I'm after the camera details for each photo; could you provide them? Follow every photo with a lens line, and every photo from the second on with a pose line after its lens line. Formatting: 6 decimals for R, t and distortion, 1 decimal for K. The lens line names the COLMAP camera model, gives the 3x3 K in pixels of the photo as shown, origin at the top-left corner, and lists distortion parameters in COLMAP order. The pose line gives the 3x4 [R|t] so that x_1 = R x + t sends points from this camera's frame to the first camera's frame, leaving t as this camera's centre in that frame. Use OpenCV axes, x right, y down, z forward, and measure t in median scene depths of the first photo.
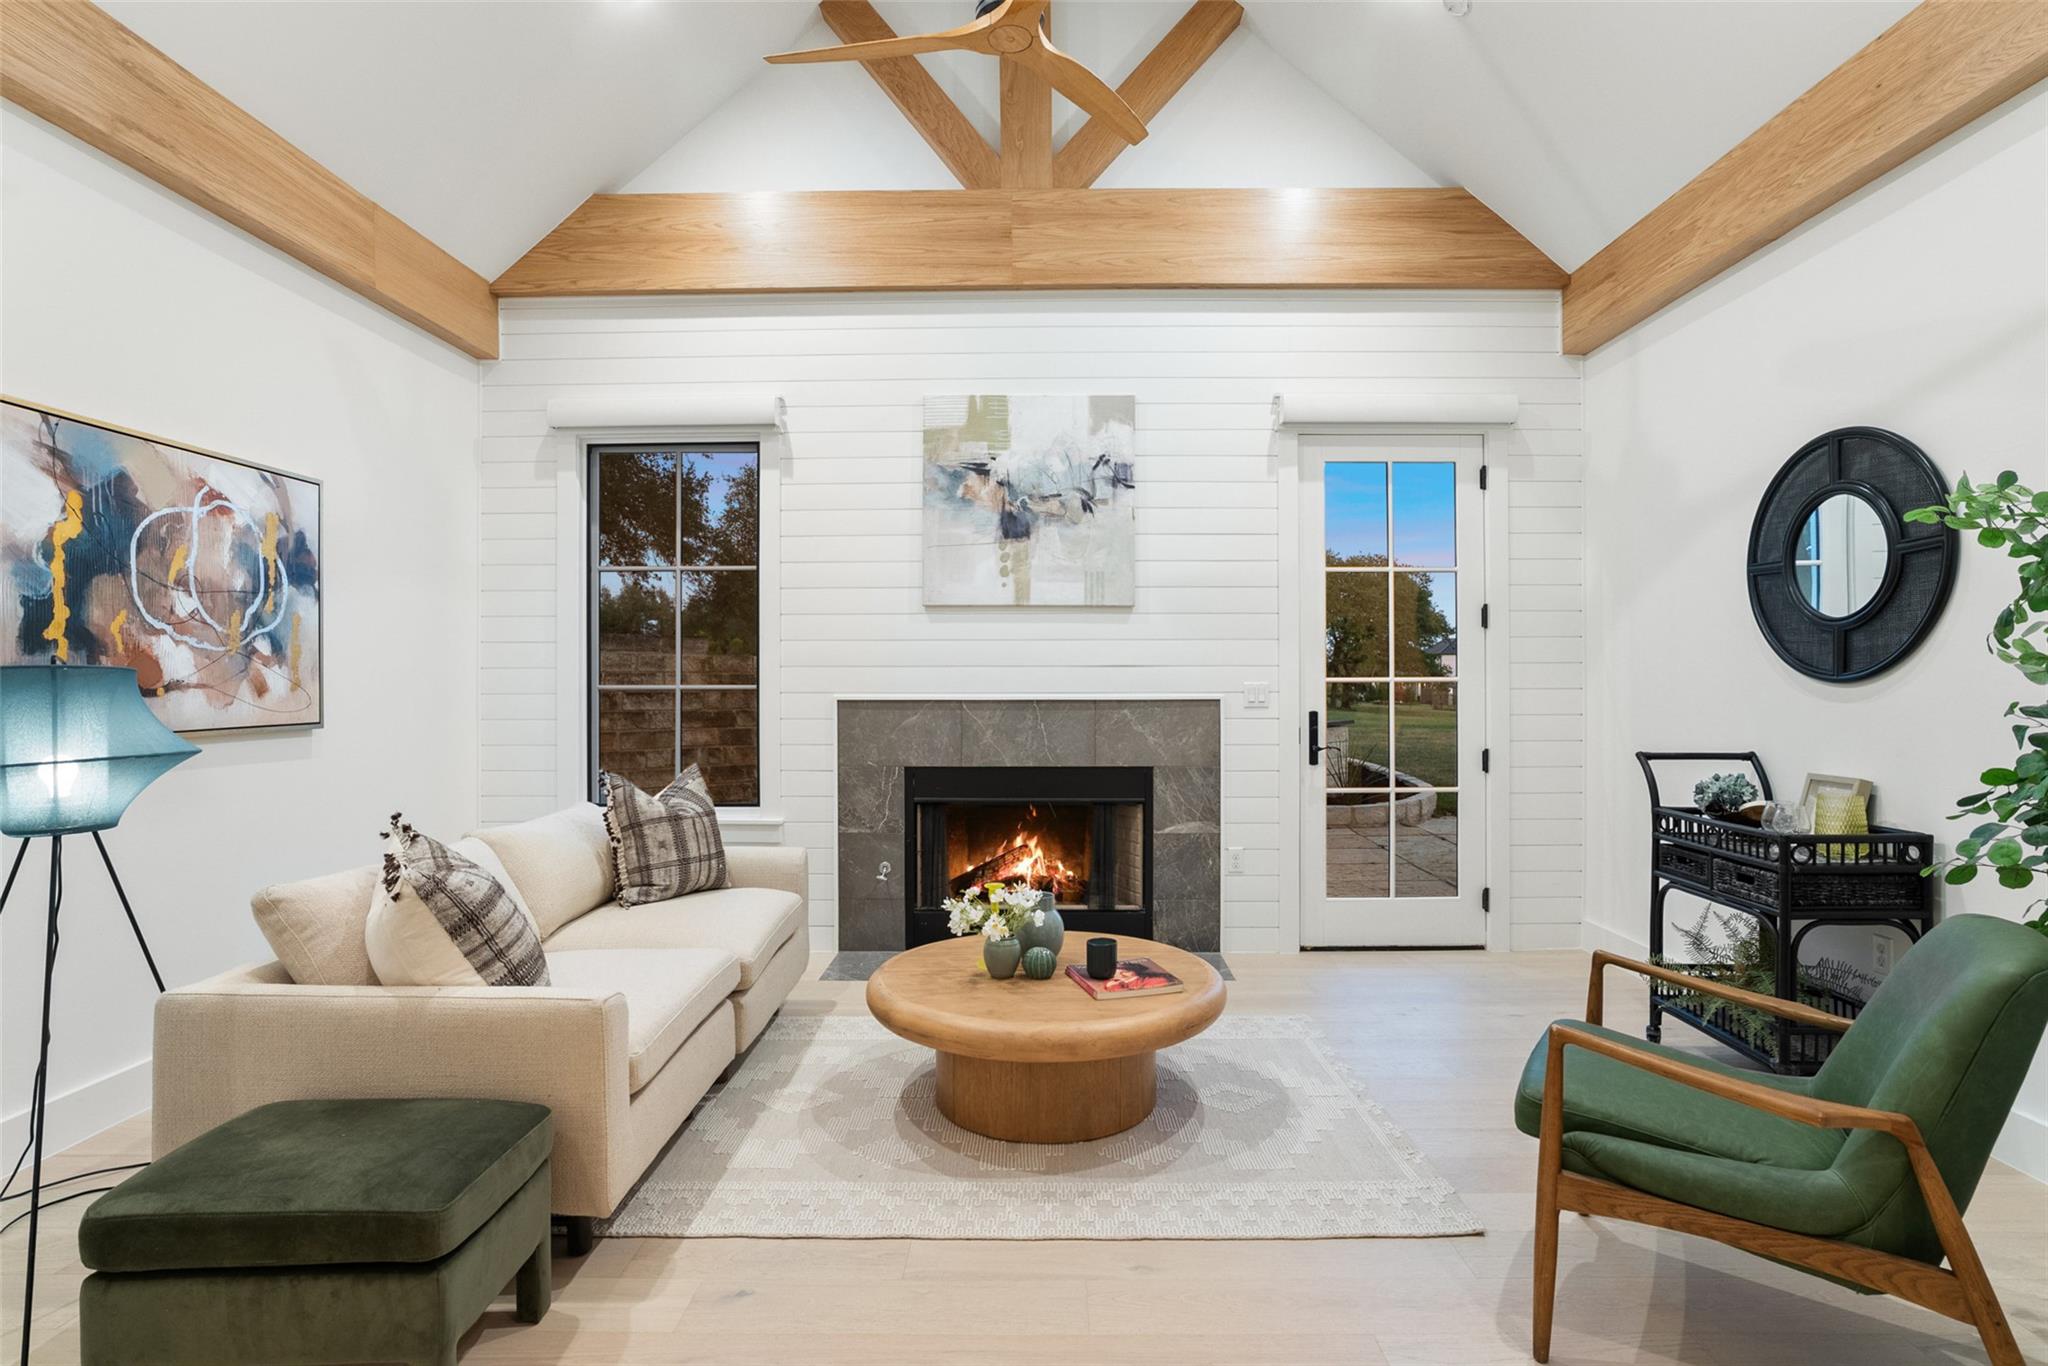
lens RADIAL K [[937.0, 0, 1027.8], [0, 937.0, 682.2], [0, 0, 1]] dist [-0.017852, 0.002617]
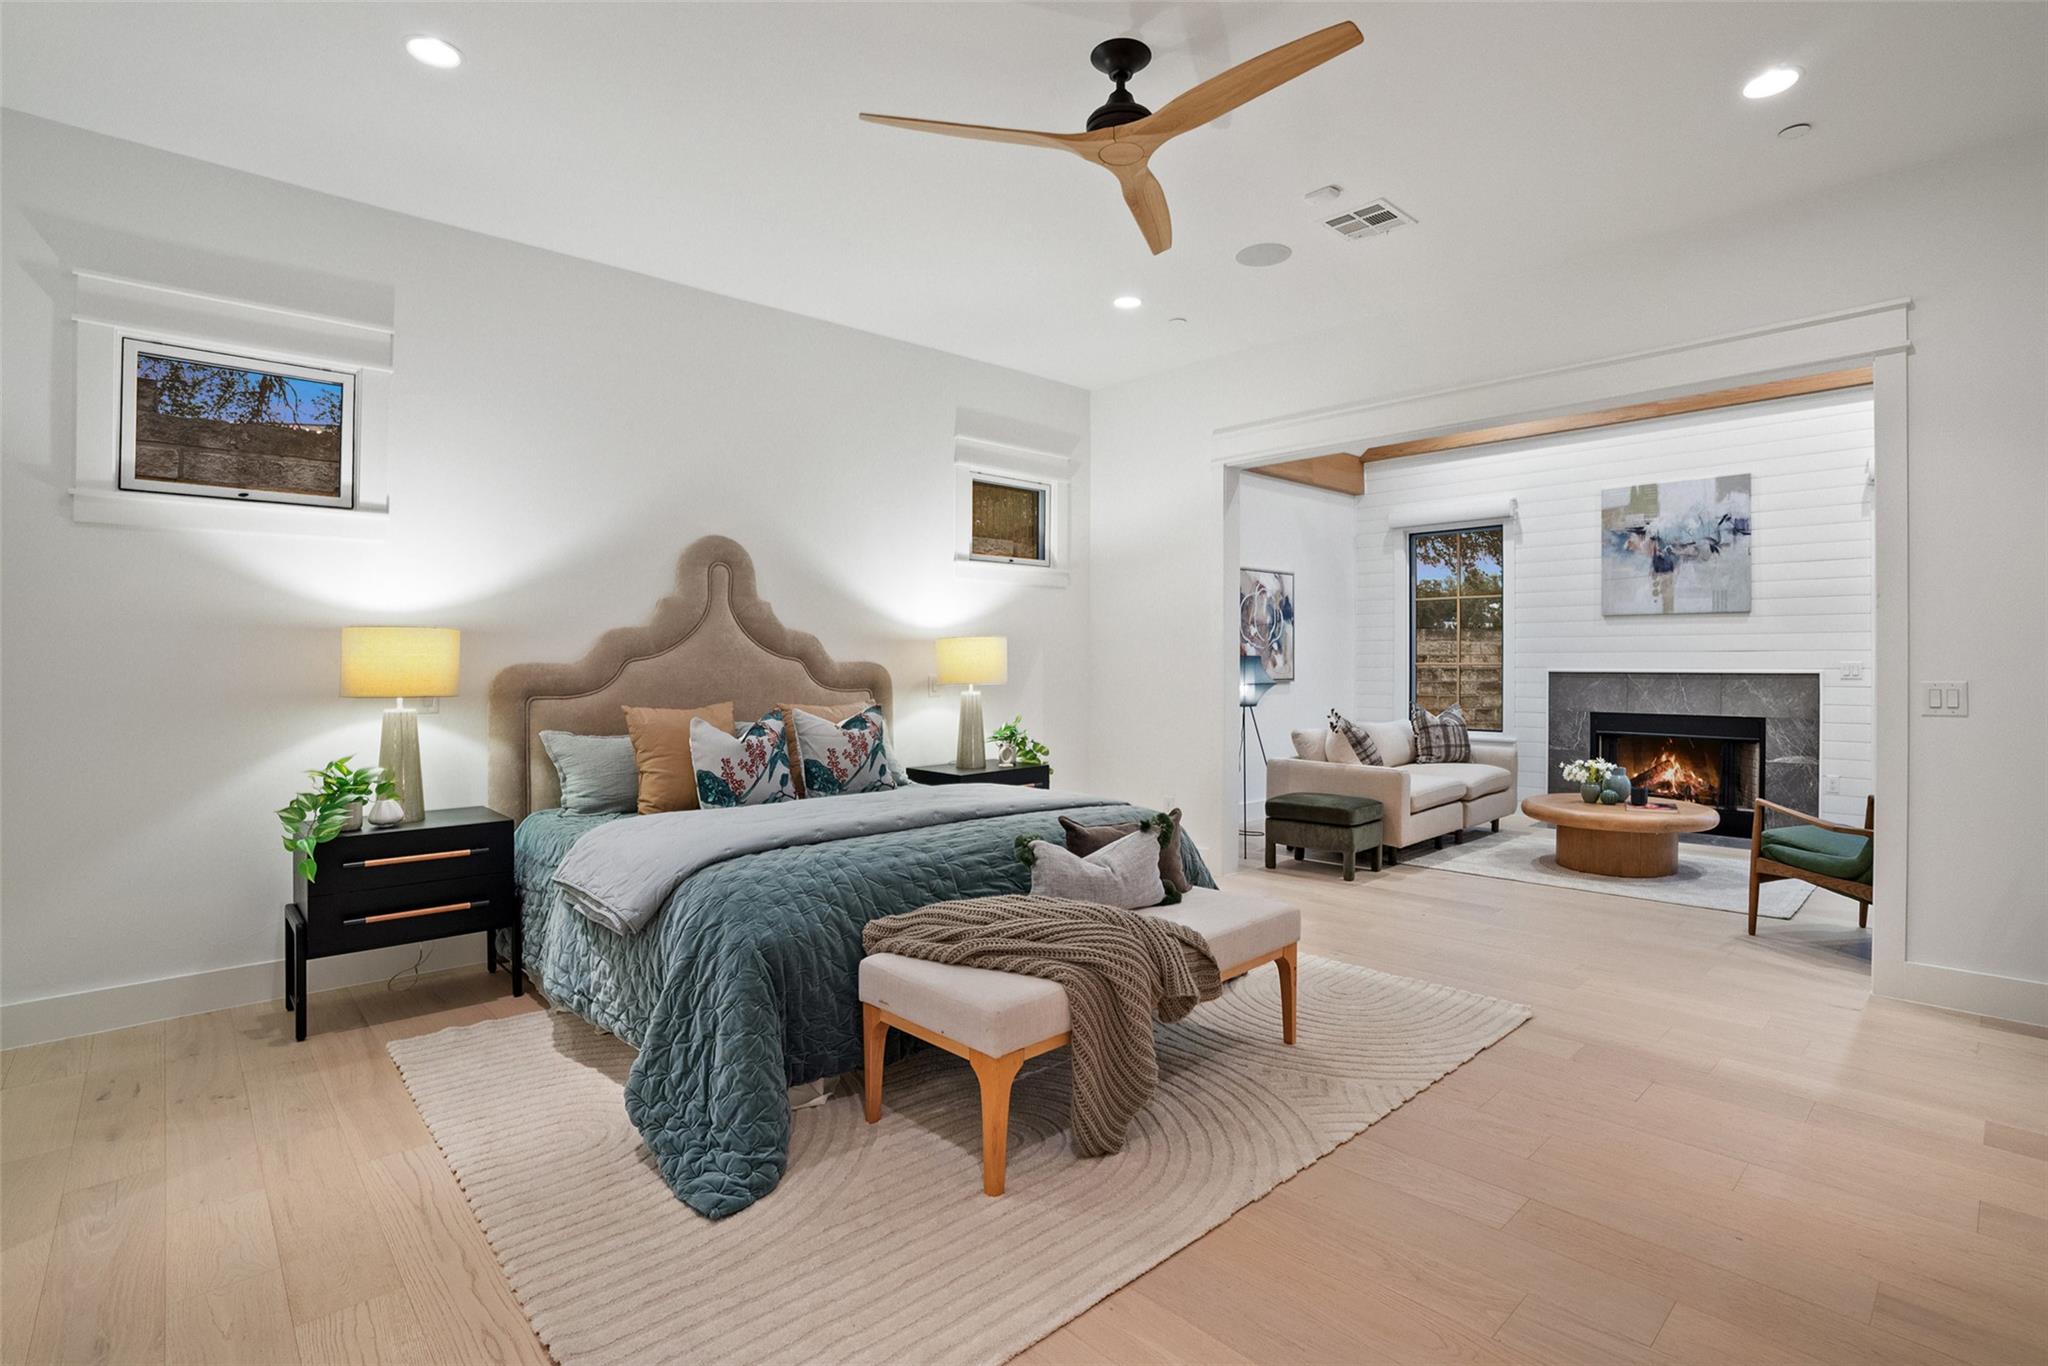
lens RADIAL K [[955.2, 0, 1024.6], [0, 955.2, 668.6], [0, 0, 1]] dist [-0.023491, -0.000592]
pose [[0.658204, 0.006735, -0.752809, 0.492586], [-0.002044, 0.999972, 0.007160, 0.002946], [0.752837, -0.003174, 0.658200, -0.902437]]
